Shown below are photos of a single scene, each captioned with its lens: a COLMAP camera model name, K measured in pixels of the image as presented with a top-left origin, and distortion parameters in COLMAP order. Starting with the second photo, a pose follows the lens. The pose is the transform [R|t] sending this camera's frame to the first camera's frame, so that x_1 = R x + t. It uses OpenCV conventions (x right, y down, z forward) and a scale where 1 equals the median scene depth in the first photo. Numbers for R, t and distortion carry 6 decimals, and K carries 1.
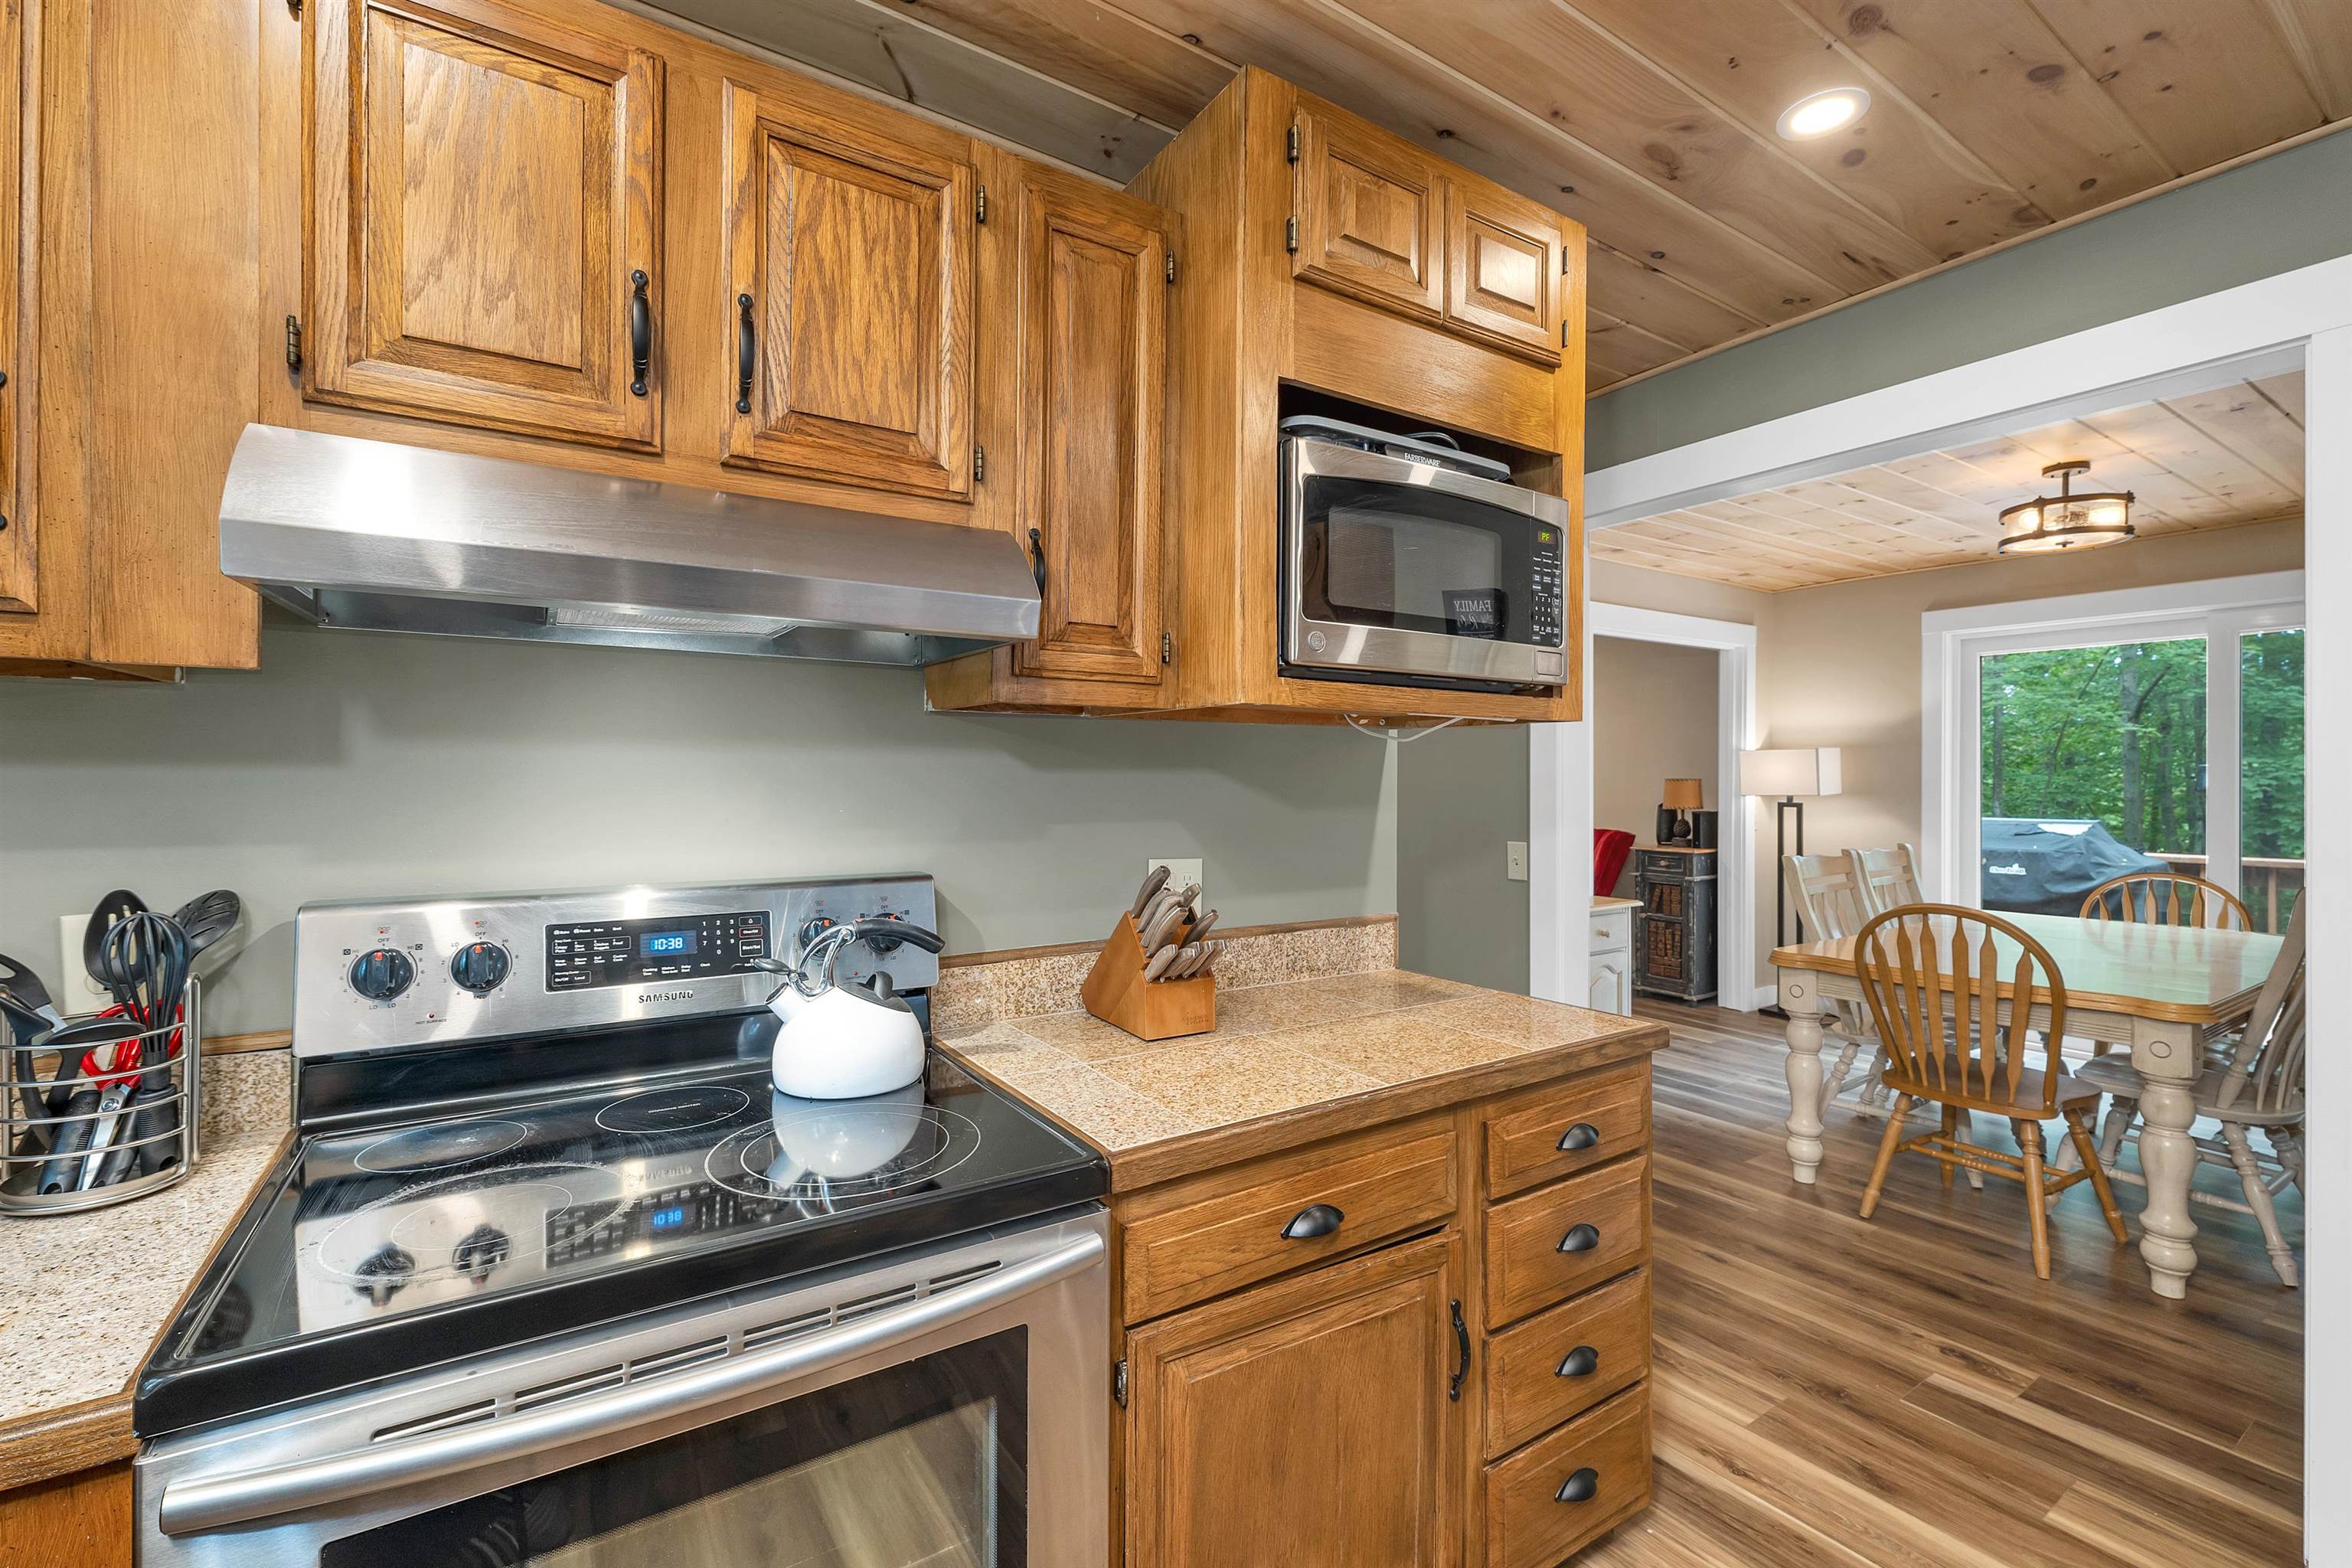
lens RADIAL K [[999.3, 0, 1165.8], [0, 999.3, 774.4], [0, 0, 1]] dist [-0.000768, -0.000104]
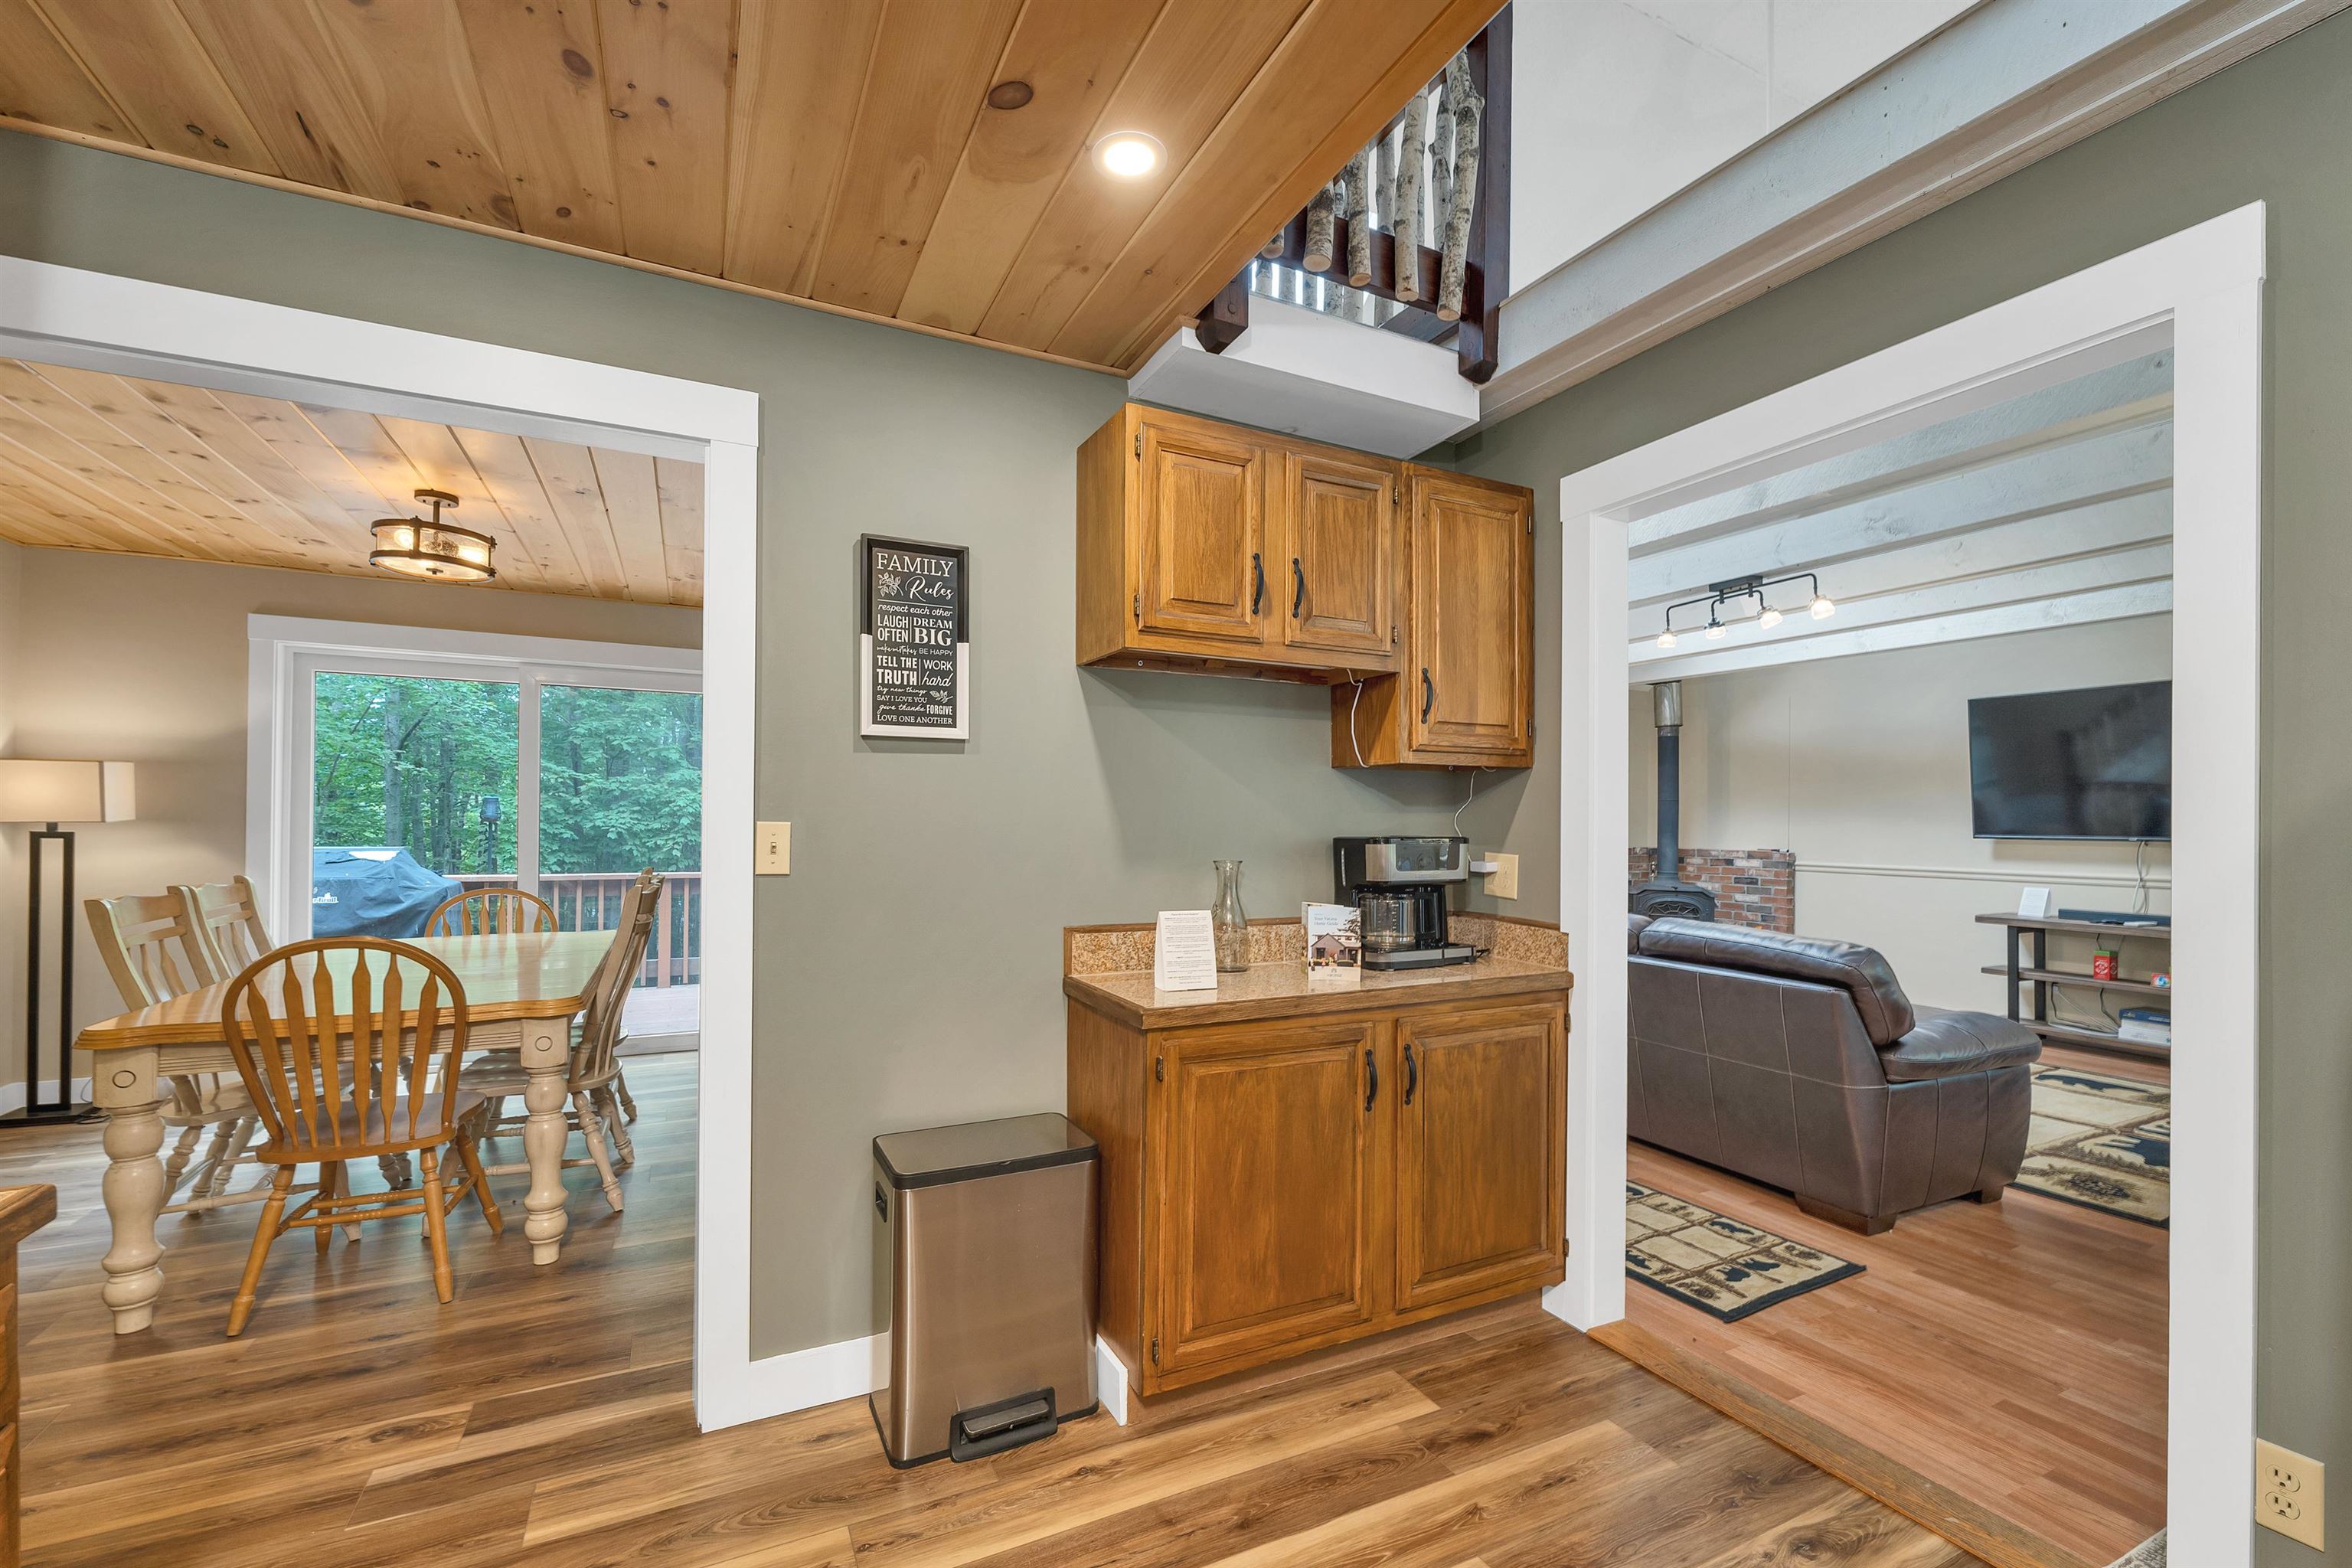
lens RADIAL K [[974.7, 0, 1172.1], [0, 974.7, 816.1], [0, 0, 1]] dist [-0.001805, -0.000052]
pose [[0.117272, 0.003478, 0.993094, 0.003188], [-0.011768, 0.999929, -0.002112, 0.014719], [-0.993030, -0.011439, 0.117305, 0.156031]]
